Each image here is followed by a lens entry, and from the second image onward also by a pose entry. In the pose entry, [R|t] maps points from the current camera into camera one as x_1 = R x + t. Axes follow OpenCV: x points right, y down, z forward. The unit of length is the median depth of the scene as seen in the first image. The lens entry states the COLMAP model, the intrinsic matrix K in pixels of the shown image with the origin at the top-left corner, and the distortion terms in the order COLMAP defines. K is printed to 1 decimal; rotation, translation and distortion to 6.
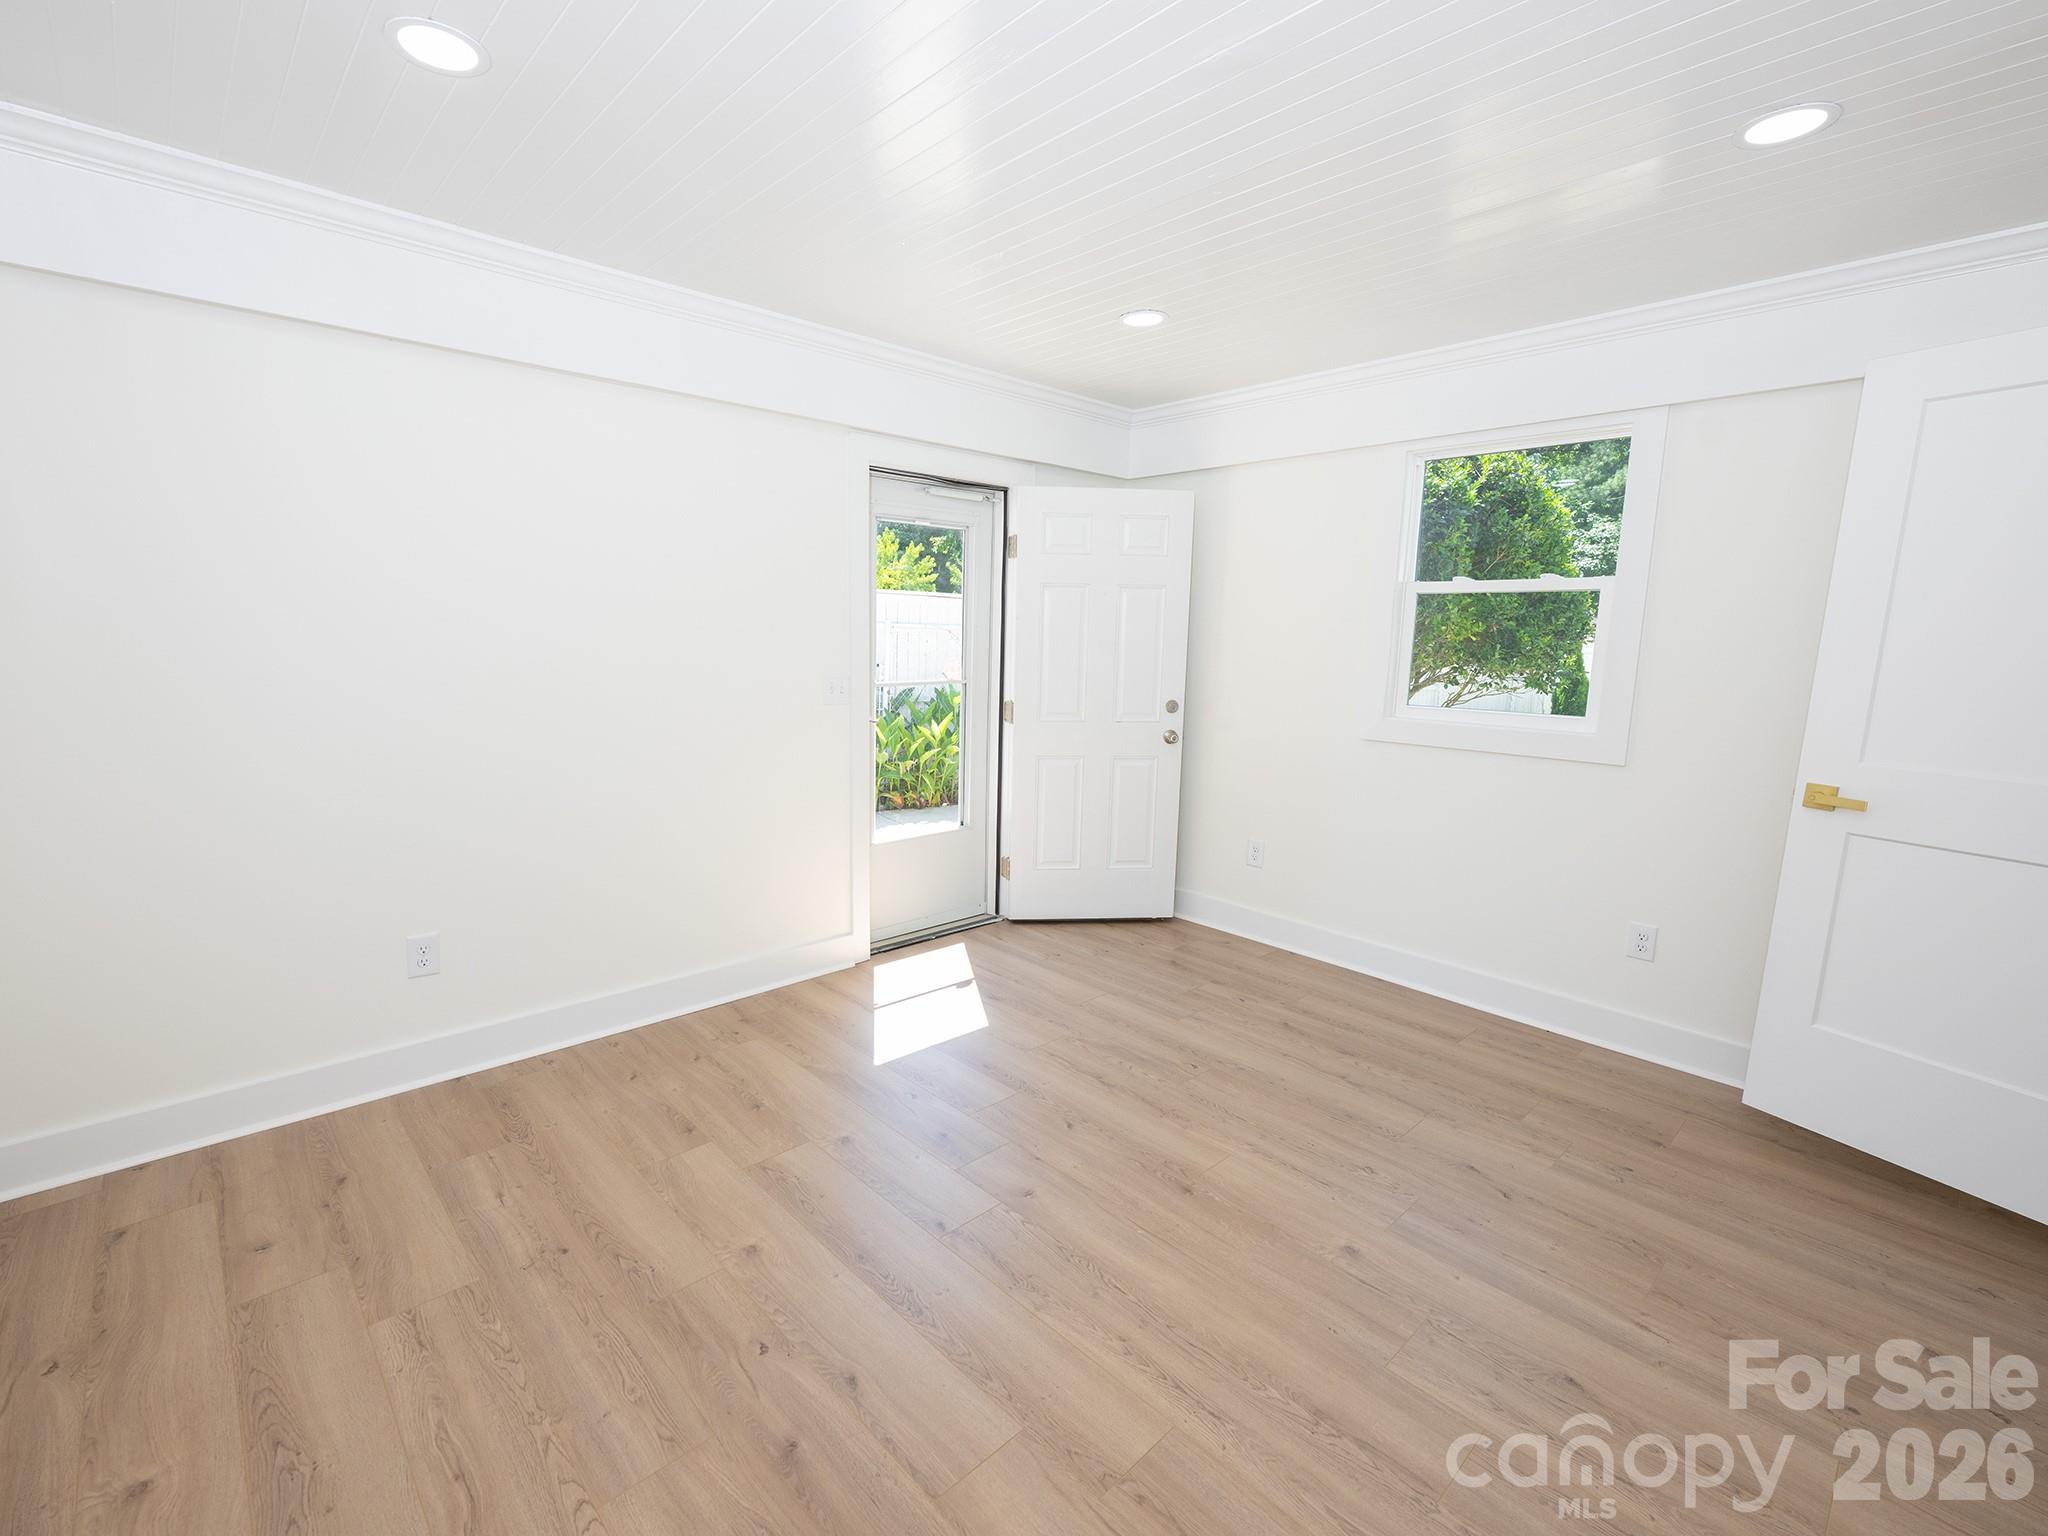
lens RADIAL K [[904.3, 0, 1024.0], [0, 904.3, 768.0], [0, 0, 1]] dist [-0.000892, -0.000451]
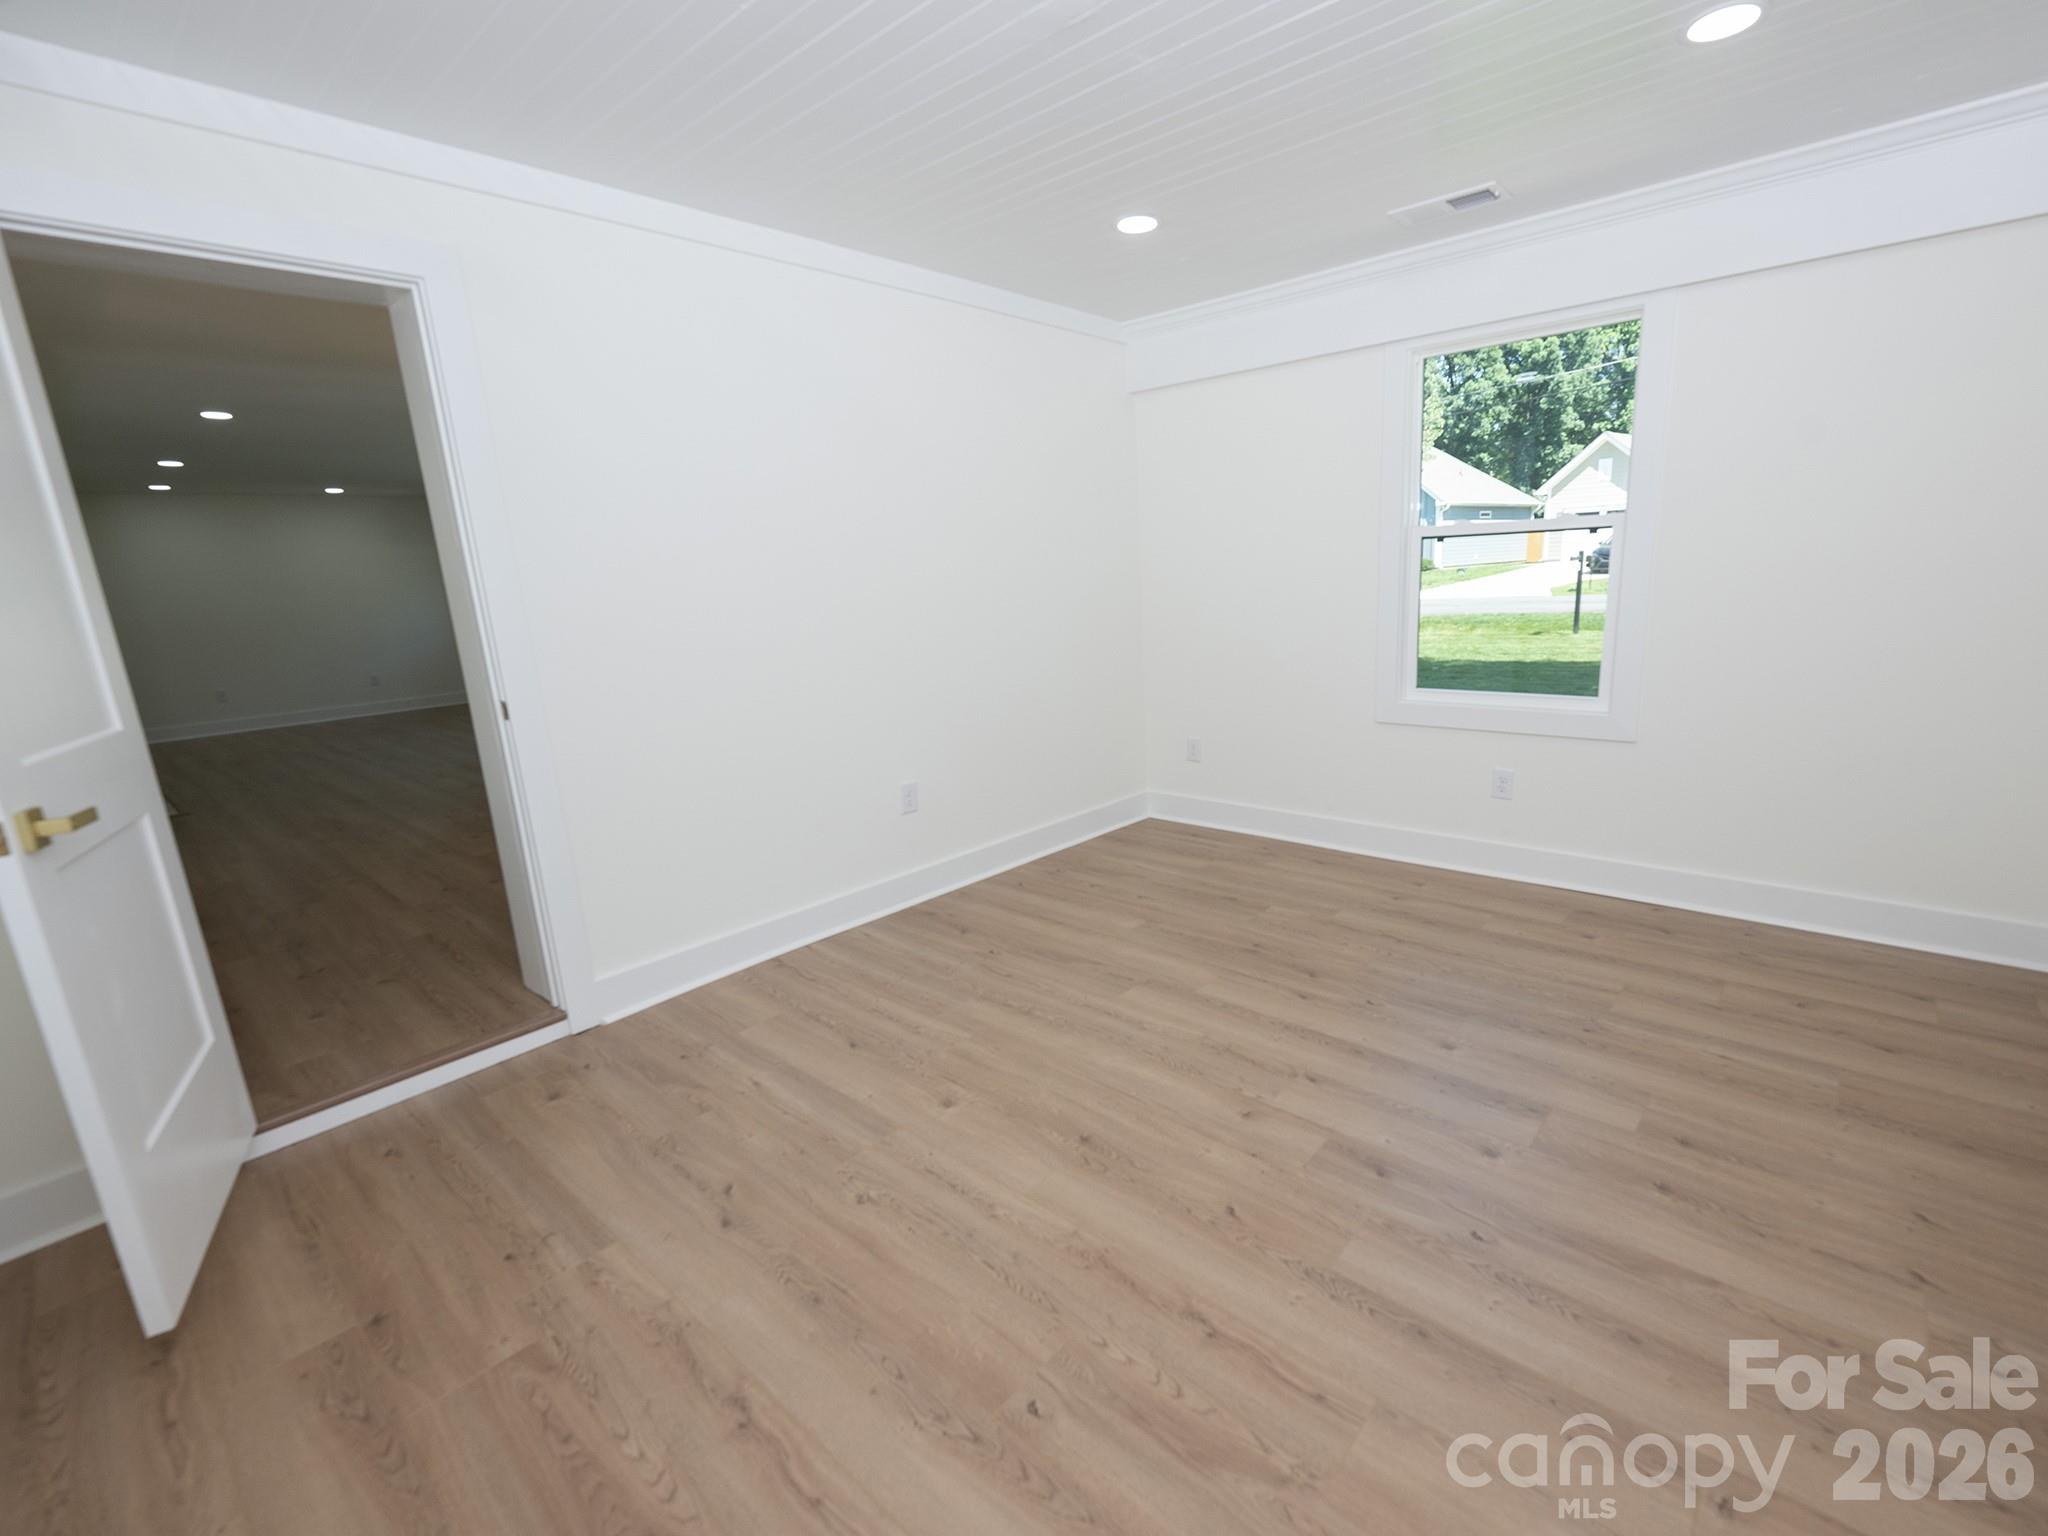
lens RADIAL K [[904.3, 0, 1024.0], [0, 904.3, 768.0], [0, 0, 1]] dist [-0.000892, -0.000451]
pose [[-0.999434, 0.029383, -0.016385, 0.254676], [0.021495, 0.932365, 0.360880, -0.248470], [0.025880, 0.360324, -0.932468, 1.785522]]
